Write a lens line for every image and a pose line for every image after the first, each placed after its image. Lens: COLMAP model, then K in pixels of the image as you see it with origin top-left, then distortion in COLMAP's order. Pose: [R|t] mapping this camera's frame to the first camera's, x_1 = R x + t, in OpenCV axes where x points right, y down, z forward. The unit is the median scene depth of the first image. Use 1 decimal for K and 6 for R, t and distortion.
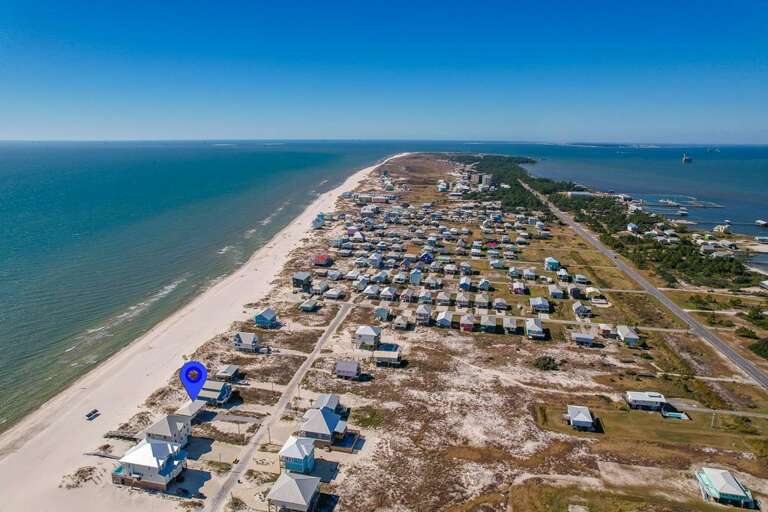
lens RADIAL K [[492.0, 0, 384.0], [0, 492.0, 256.0], [0, 0, 1]] dist [-0.075714, 0.064287]
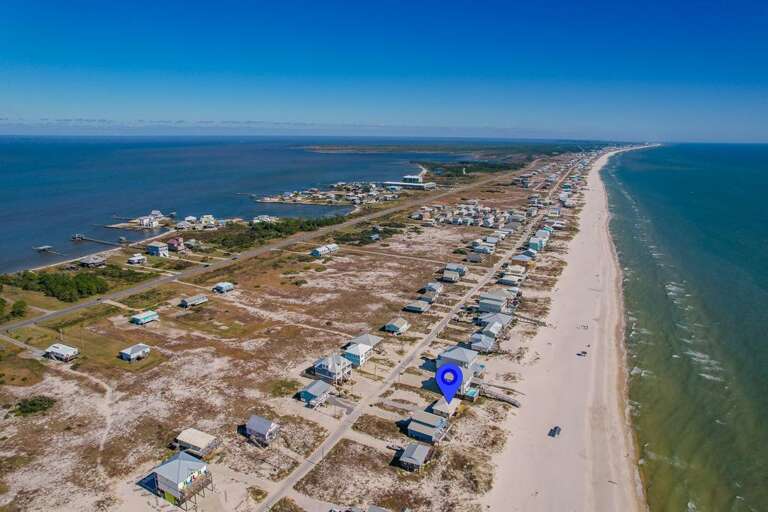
lens RADIAL K [[492.0, 0, 384.0], [0, 492.0, 256.0], [0, 0, 1]] dist [-0.075714, 0.064287]
pose [[-0.954987, -0.084309, 0.284414, -0.416817], [0.058486, 0.886434, 0.459145, -0.324200], [-0.290824, 0.455112, -0.841602, 1.357354]]
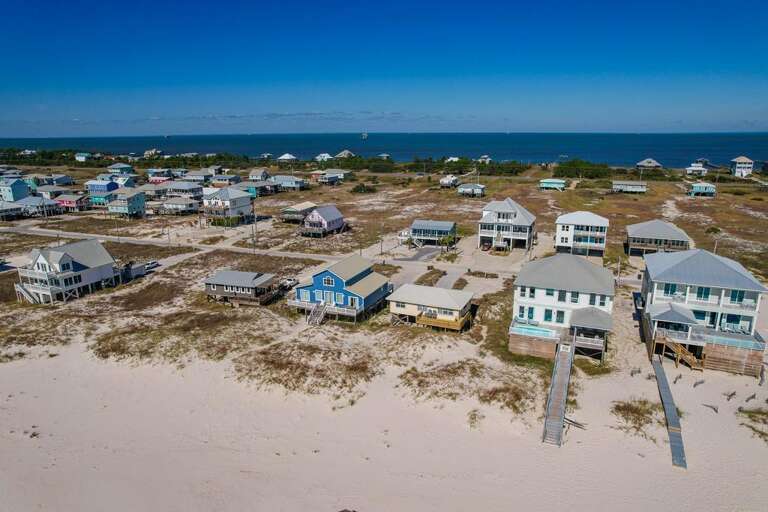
lens RADIAL K [[492.0, 0, 384.0], [0, 492.0, 256.0], [0, 0, 1]] dist [-0.075714, 0.064287]
pose [[0.188117, -0.247372, 0.950484, -0.590239], [0.242199, 0.949558, 0.199196, 0.157061], [-0.951815, 0.192734, 0.238541, 0.736799]]
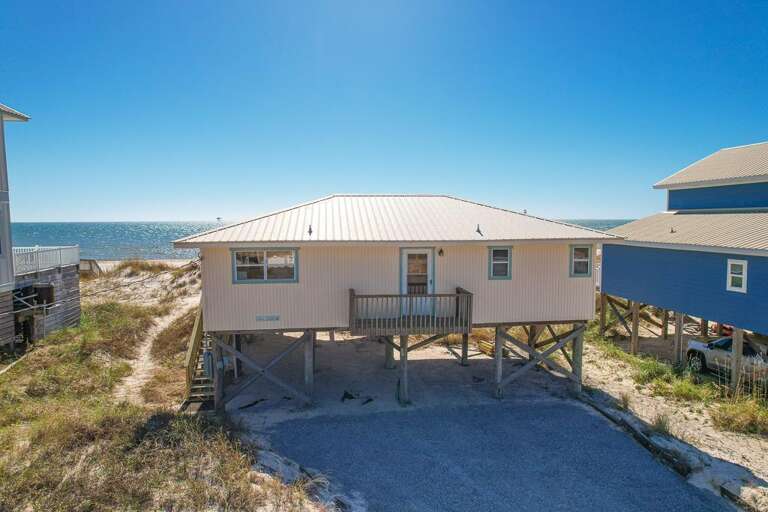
lens RADIAL K [[492.0, 0, 384.0], [0, 492.0, 256.0], [0, 0, 1]] dist [-0.075714, 0.064287]
pose [[0.343619, 0.065419, -0.936828, -0.252332], [-0.216548, 0.976207, -0.011259, 0.248118], [0.913801, 0.206737, 0.349610, 0.761757]]
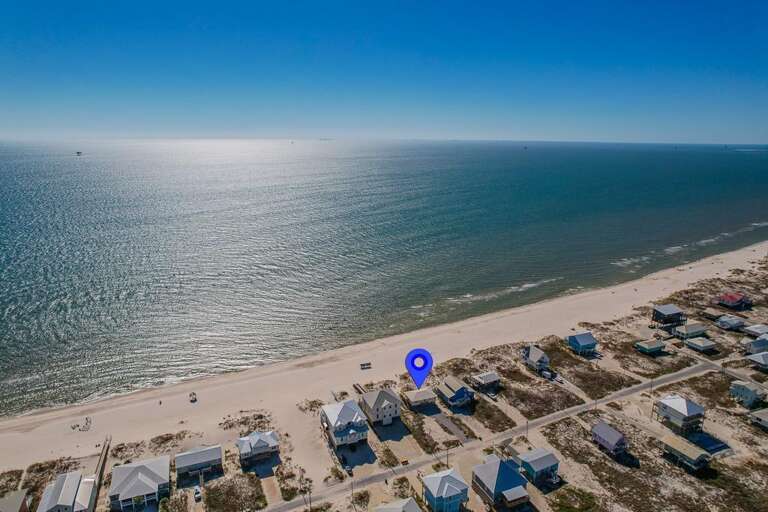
lens RADIAL K [[492.0, 0, 384.0], [0, 492.0, 256.0], [0, 0, 1]] dist [-0.075714, 0.064287]
pose [[0.574743, 0.194905, -0.794785, 0.240115], [-0.198044, 0.975480, 0.096003, -0.038810], [0.794009, 0.102225, 0.599250, 0.239044]]
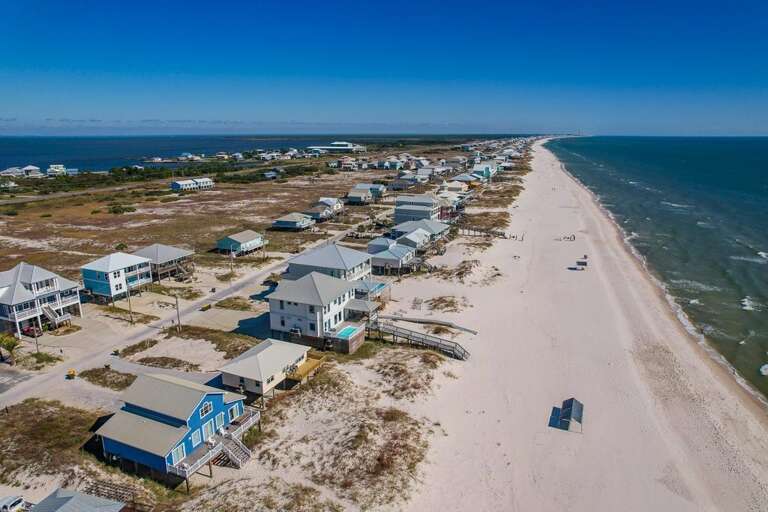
lens RADIAL K [[492.0, 0, 384.0], [0, 492.0, 256.0], [0, 0, 1]] dist [-0.075714, 0.064287]
pose [[-0.982612, -0.047457, 0.179503, -0.425117], [0.042557, 0.883478, 0.466535, 0.067187], [-0.180727, 0.466062, -0.866097, 0.985112]]
